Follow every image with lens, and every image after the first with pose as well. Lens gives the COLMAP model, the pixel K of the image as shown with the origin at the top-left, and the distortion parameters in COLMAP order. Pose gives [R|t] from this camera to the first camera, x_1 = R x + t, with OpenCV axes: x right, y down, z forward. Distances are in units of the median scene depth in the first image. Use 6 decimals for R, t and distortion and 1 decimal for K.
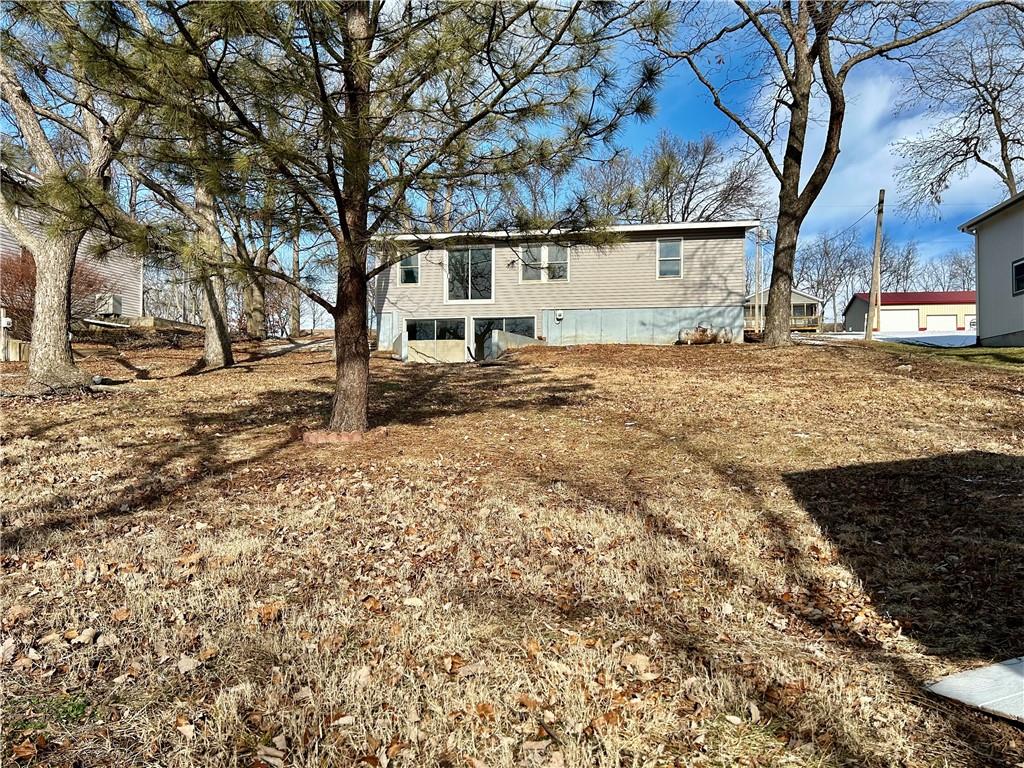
lens RADIAL K [[767.3, 0, 510.4], [0, 767.3, 385.0], [0, 0, 1]] dist [0.054306, -0.044363]
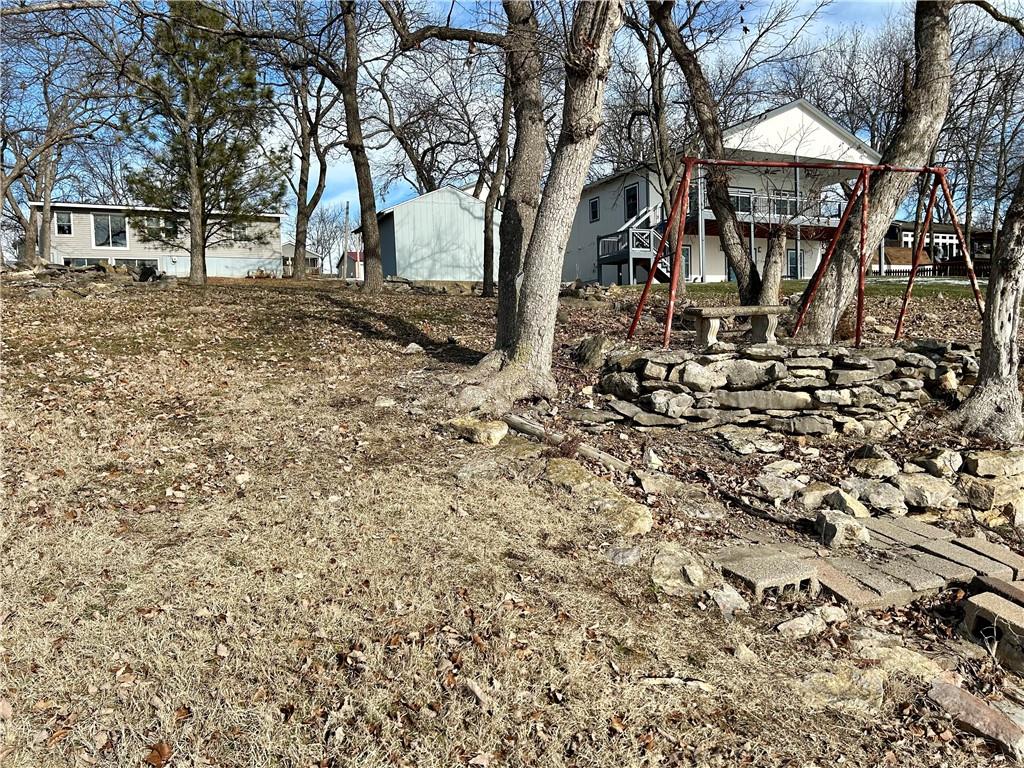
lens RADIAL K [[767.3, 0, 511.1], [0, 767.3, 386.6], [0, 0, 1]] dist [0.054306, -0.044363]
pose [[0.813691, -0.054402, 0.578747, -0.339635], [0.016229, 0.997349, 0.070934, 0.081294], [-0.581072, -0.048326, 0.812416, -0.851848]]
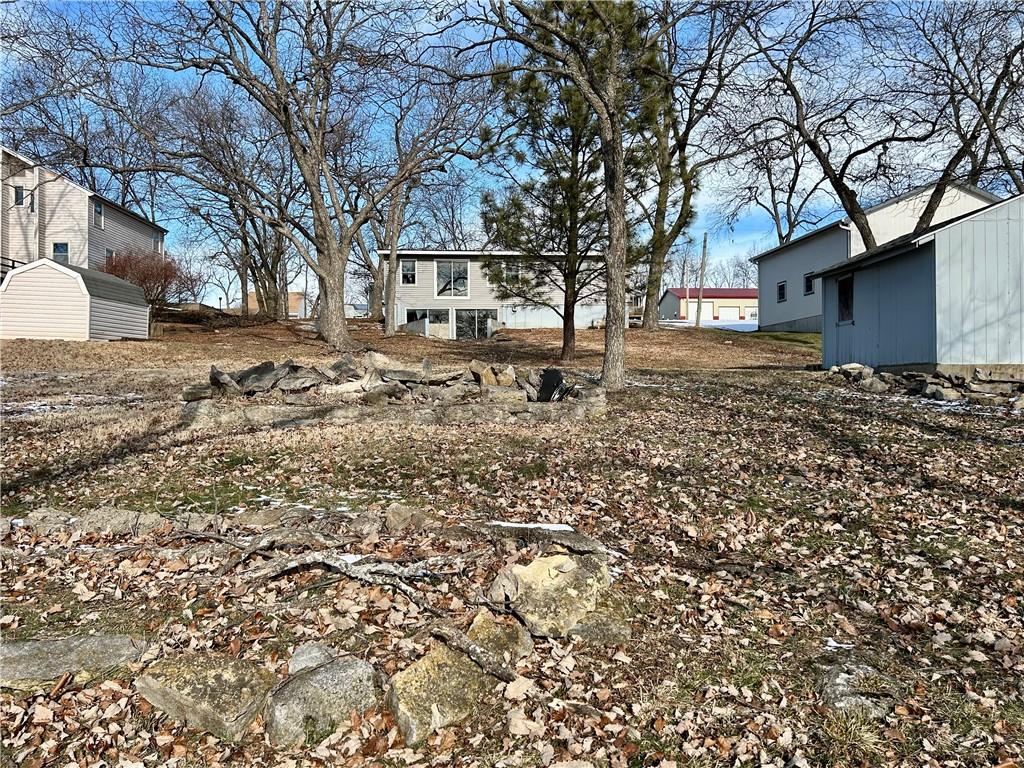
lens RADIAL K [[767.3, 0, 516.8], [0, 767.3, 382.2], [0, 0, 1]] dist [0.054306, -0.044363]
pose [[0.969537, -0.004826, 0.244897, -0.302669], [-0.000460, 0.999768, 0.021523, 0.022049], [-0.244945, -0.020980, 0.969310, -0.470452]]
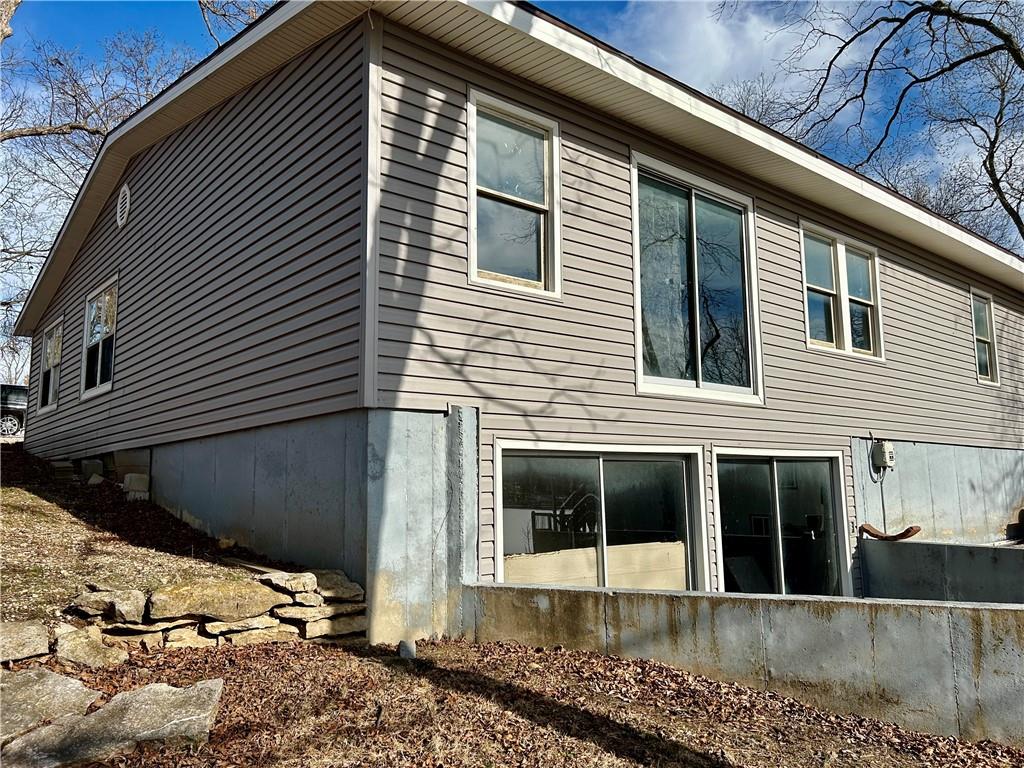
lens RADIAL K [[767.3, 0, 516.8], [0, 767.3, 391.9], [0, 0, 1]] dist [0.054306, -0.044363]
pose [[0.638310, 0.087603, 0.764778, -0.296072], [0.009387, 0.992544, -0.121528, -0.080000], [-0.769722, 0.084752, 0.632729, 0.912591]]
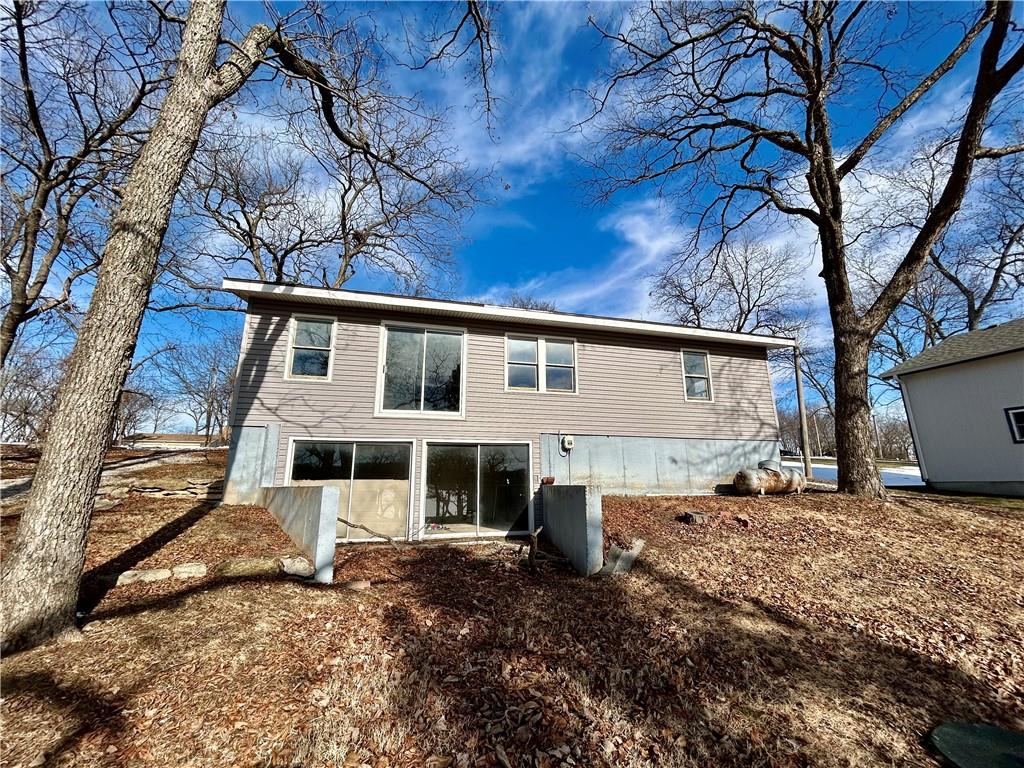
lens RADIAL K [[417.9, 0, 514.2], [0, 417.9, 385.8], [0, 0, 1]] dist [-0.012403, -0.000126]
pose [[0.899629, 0.095258, 0.426138, -0.131448], [0.002559, 0.974748, -0.223294, -0.060263], [-0.436647, 0.201972, 0.876668, 0.705424]]
